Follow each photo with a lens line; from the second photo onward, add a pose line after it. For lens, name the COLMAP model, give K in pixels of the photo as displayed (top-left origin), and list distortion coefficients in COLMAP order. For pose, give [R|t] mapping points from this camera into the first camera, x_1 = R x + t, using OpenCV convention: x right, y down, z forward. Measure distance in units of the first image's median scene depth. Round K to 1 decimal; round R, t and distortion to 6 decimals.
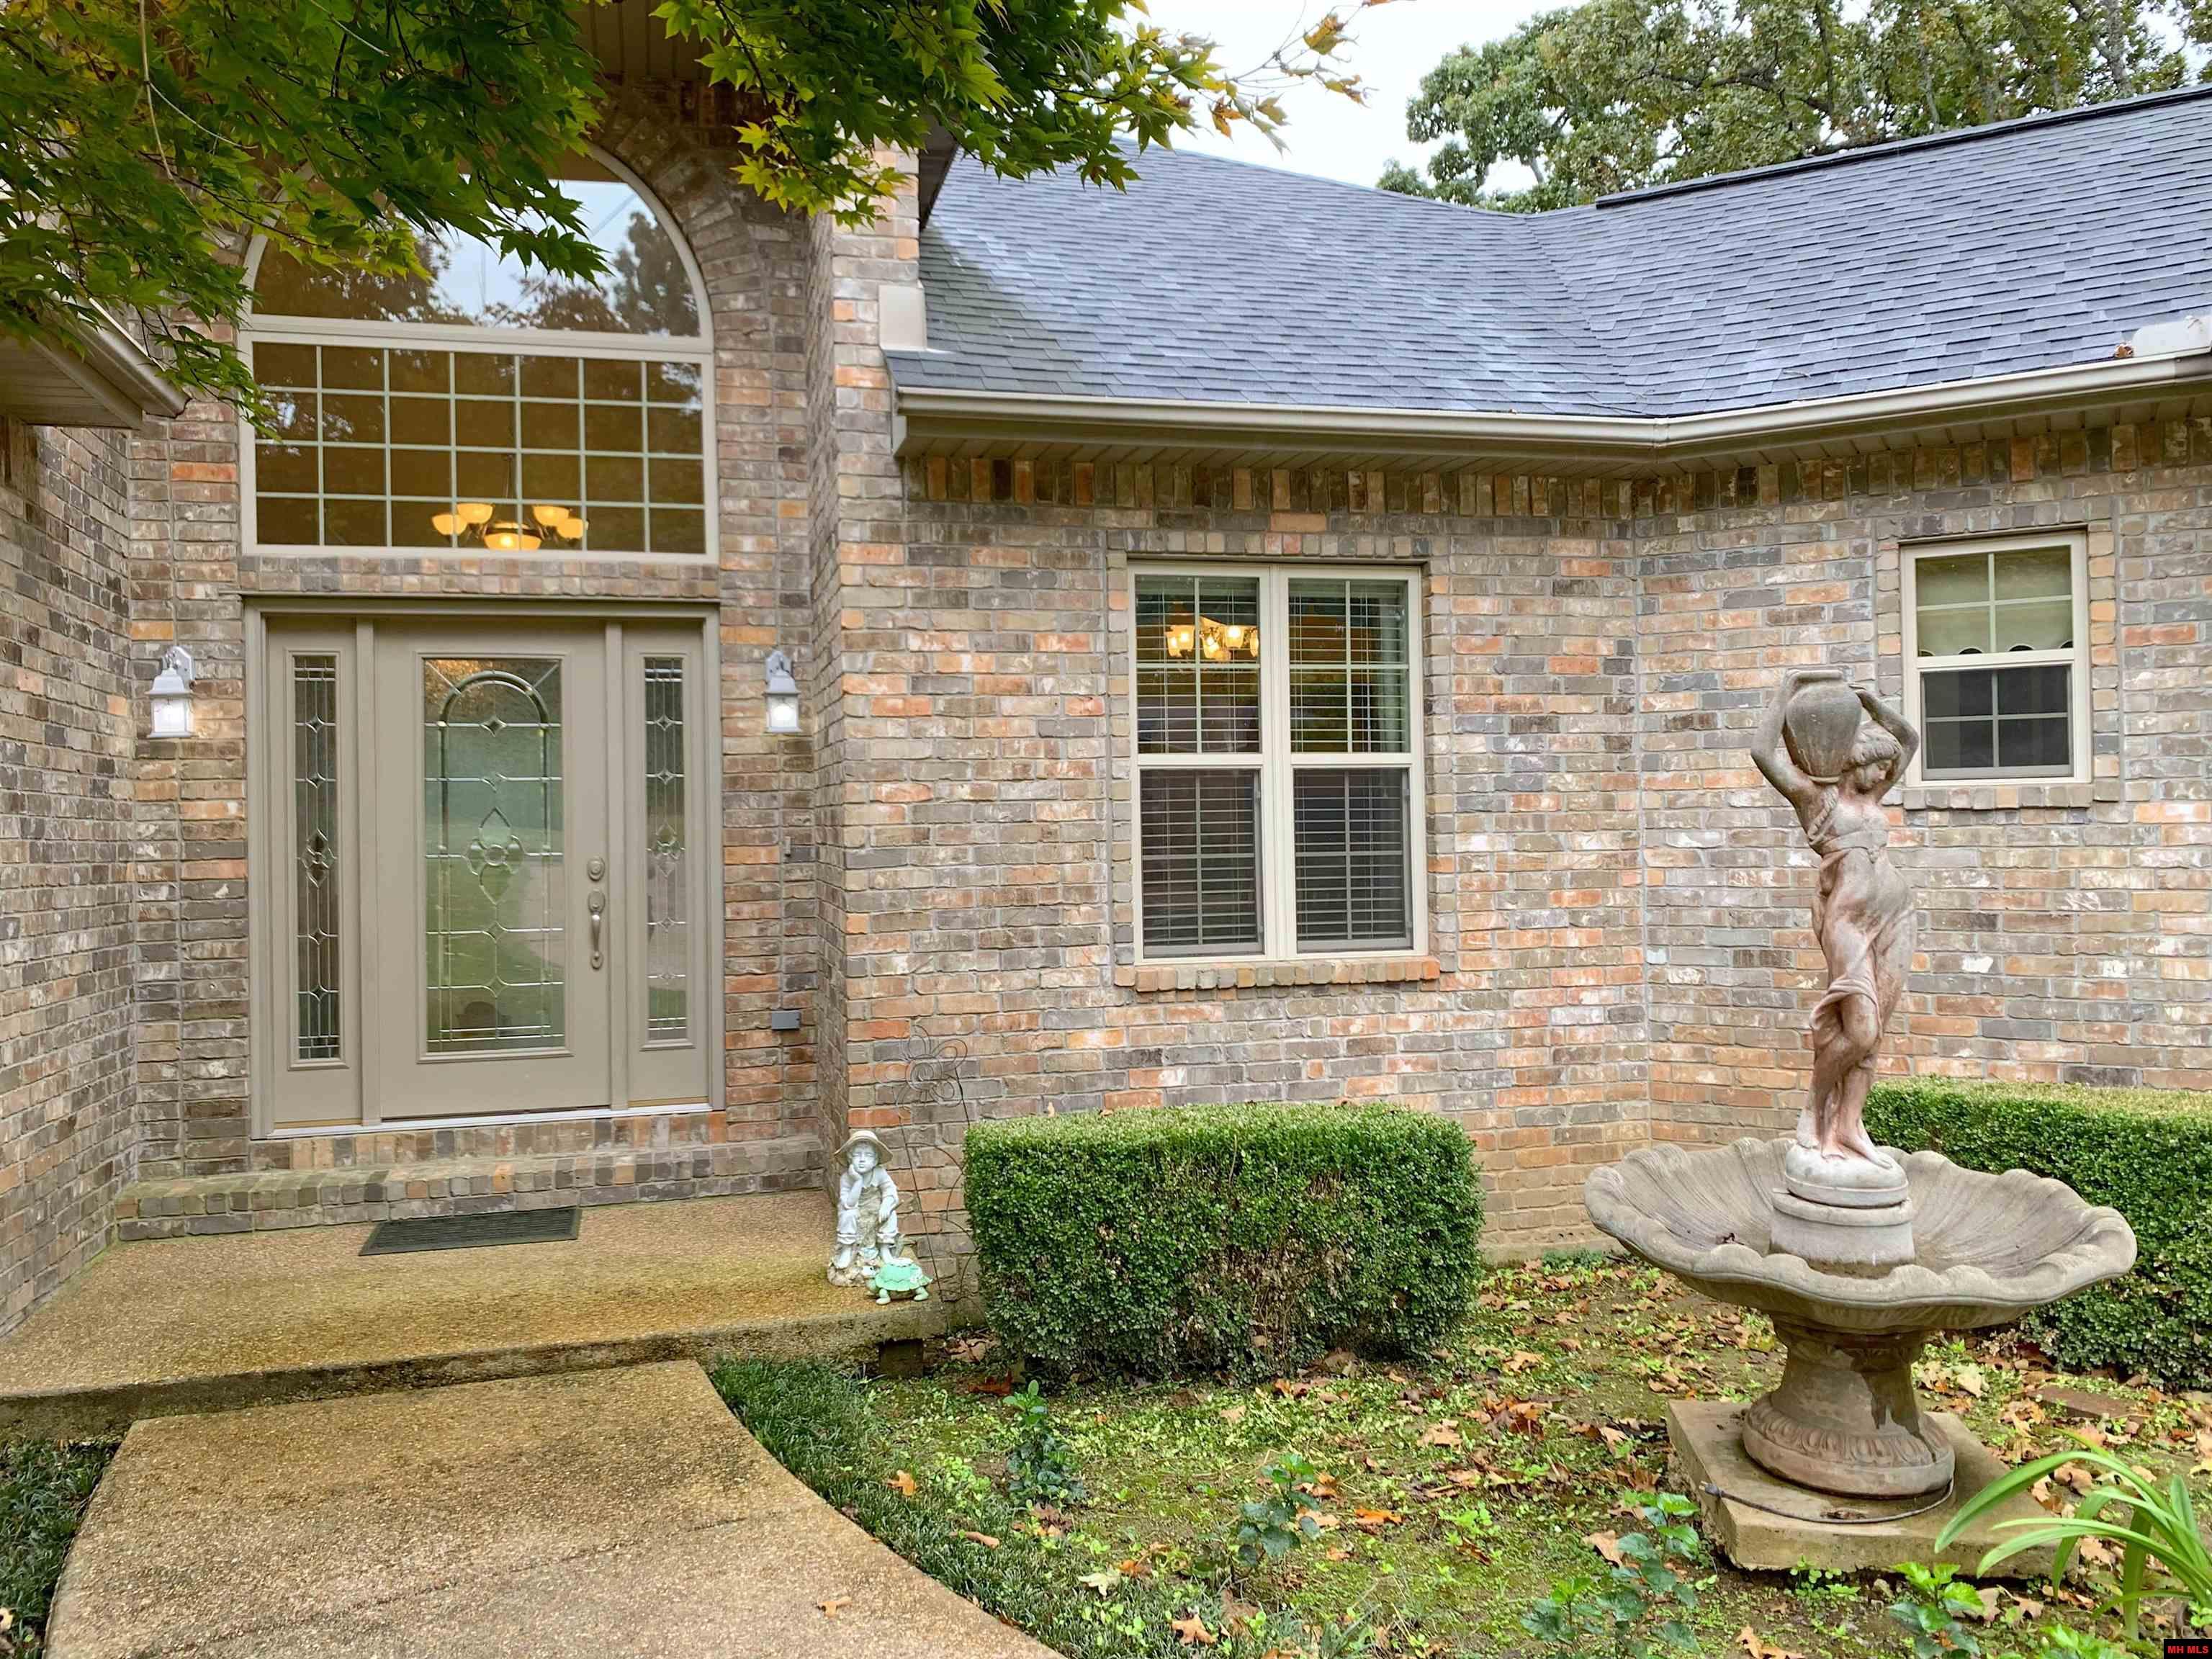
lens RADIAL K [[1679.3, 0, 1106.0], [0, 1679.3, 829.5], [0, 0, 1]] dist [0.154606, -0.250019]
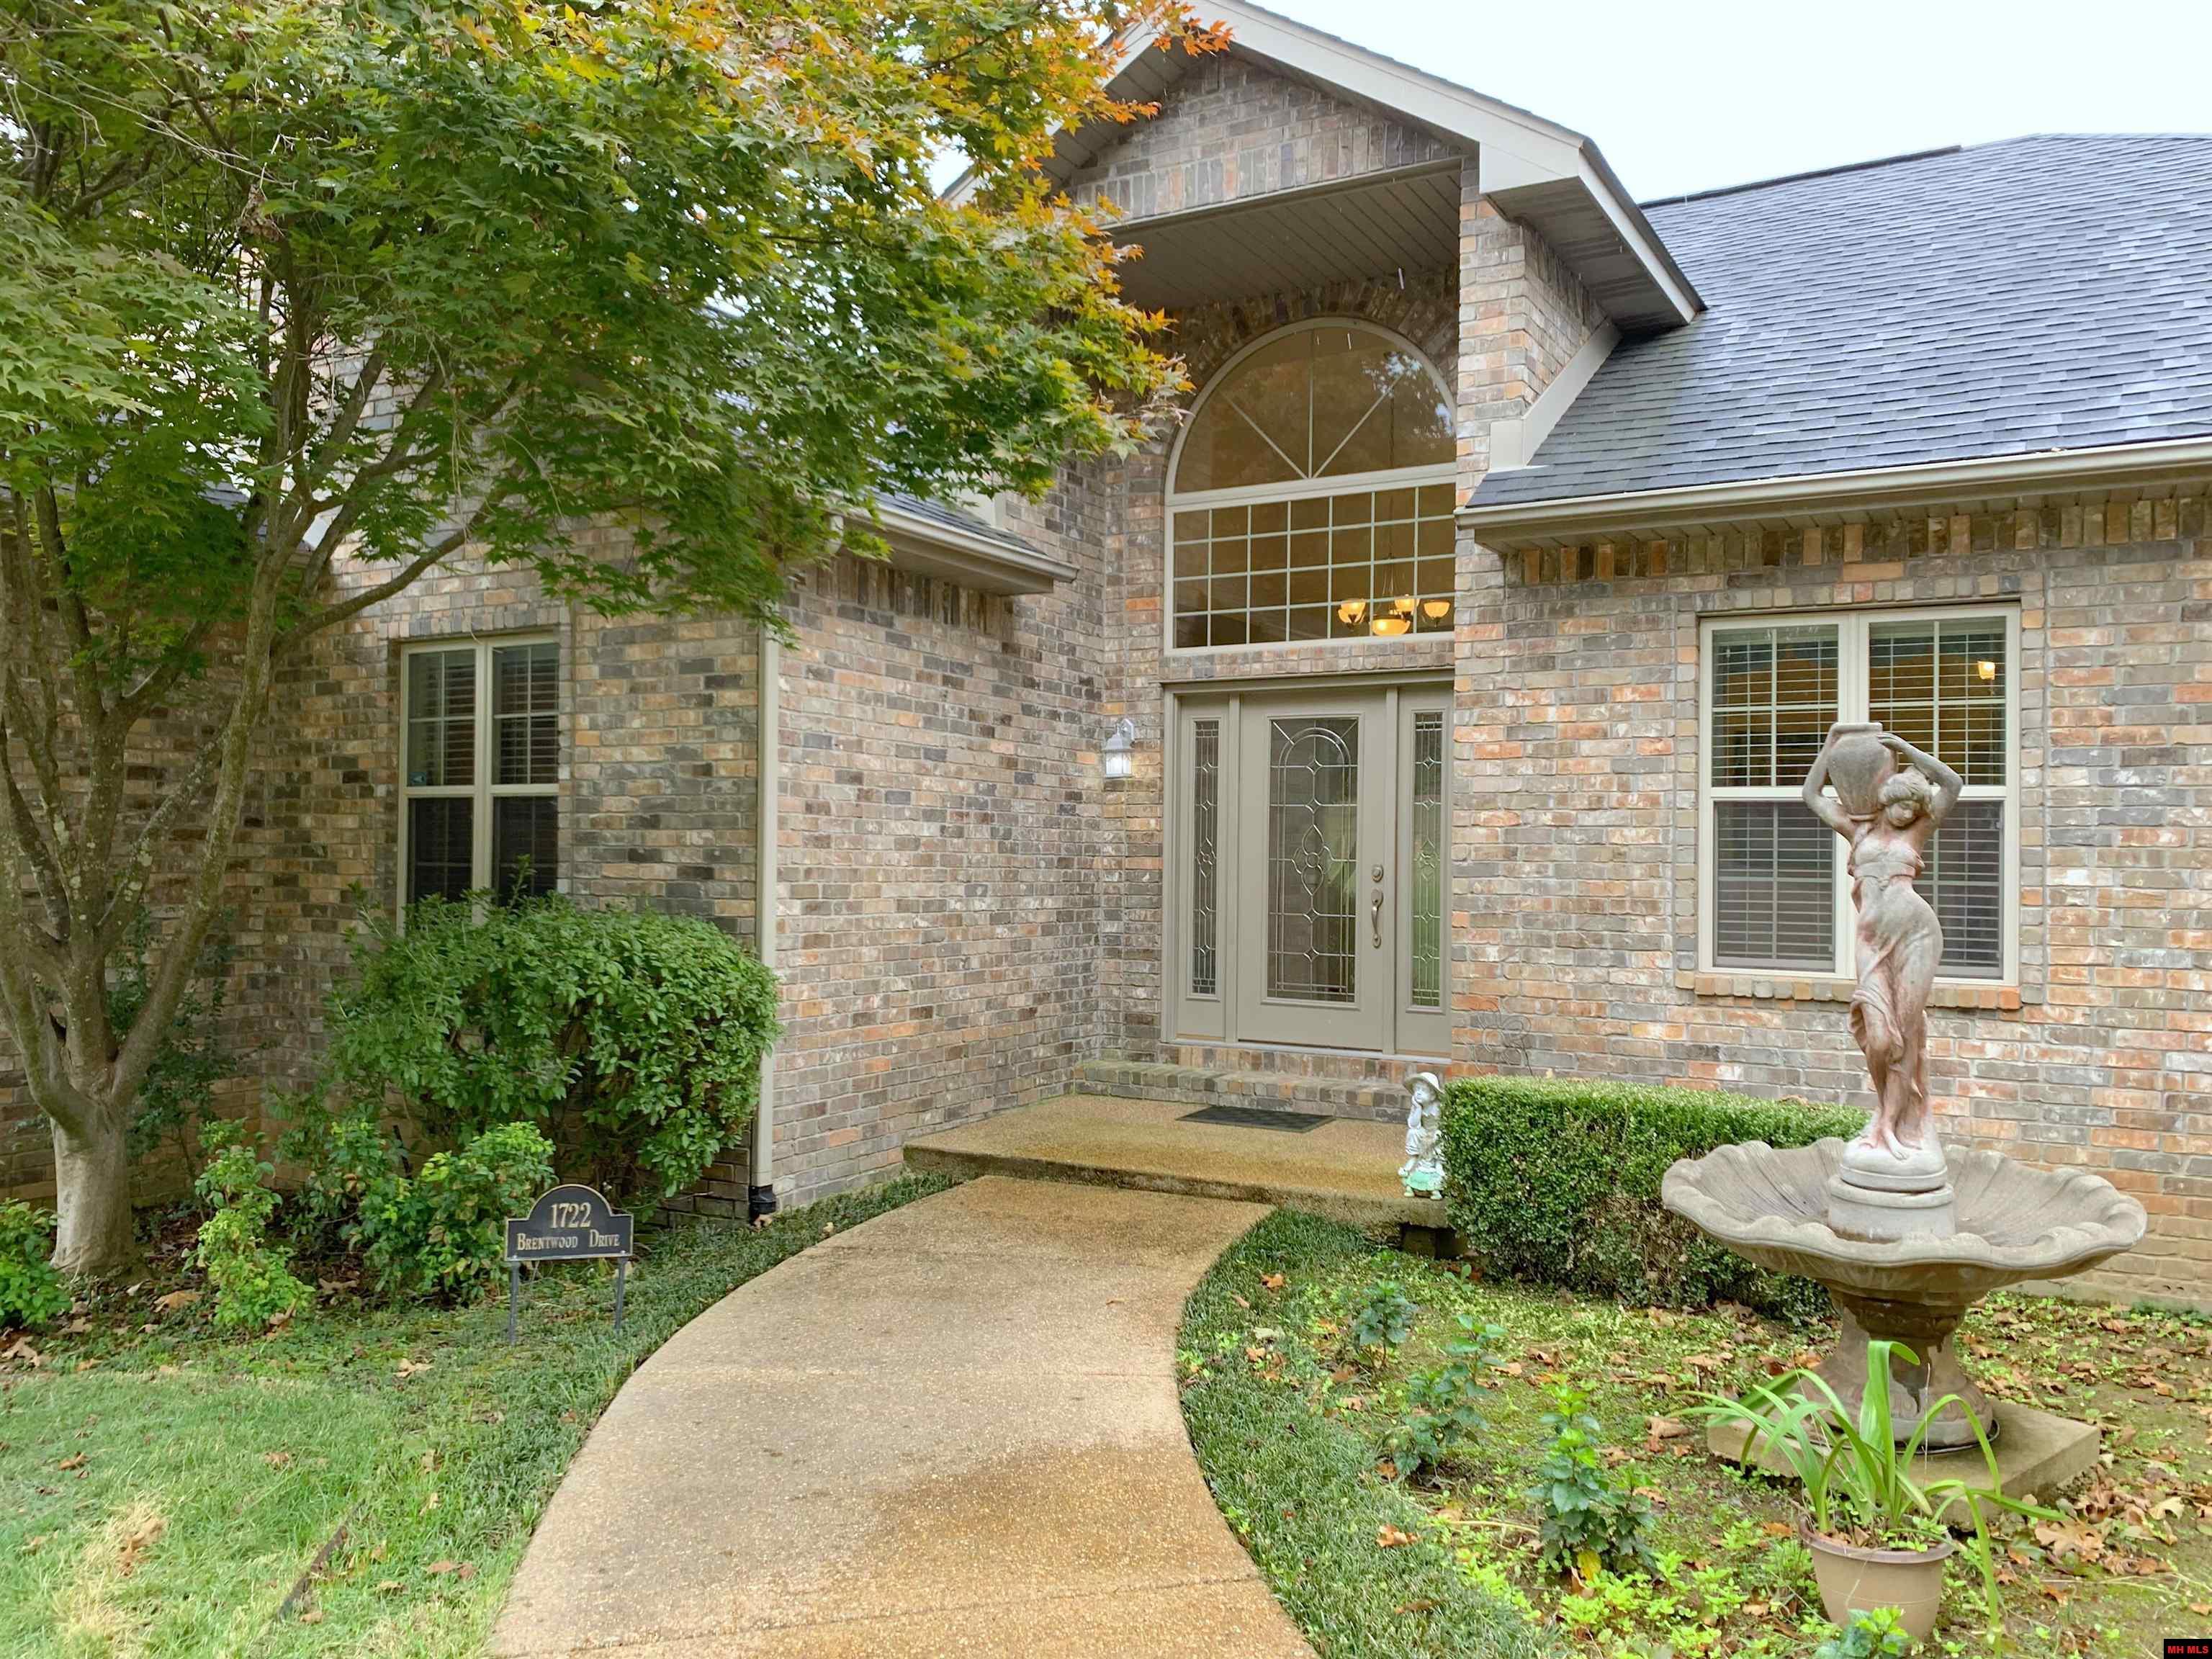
lens RADIAL K [[1689.7, 0, 1125.4], [0, 1689.7, 878.0], [0, 0, 1]] dist [0.017762, -0.022482]
pose [[0.723340, 0.037258, -0.689486, 0.518070], [-0.025525, 0.999303, 0.027222, -0.004391], [0.690020, -0.002091, 0.723787, -0.105507]]
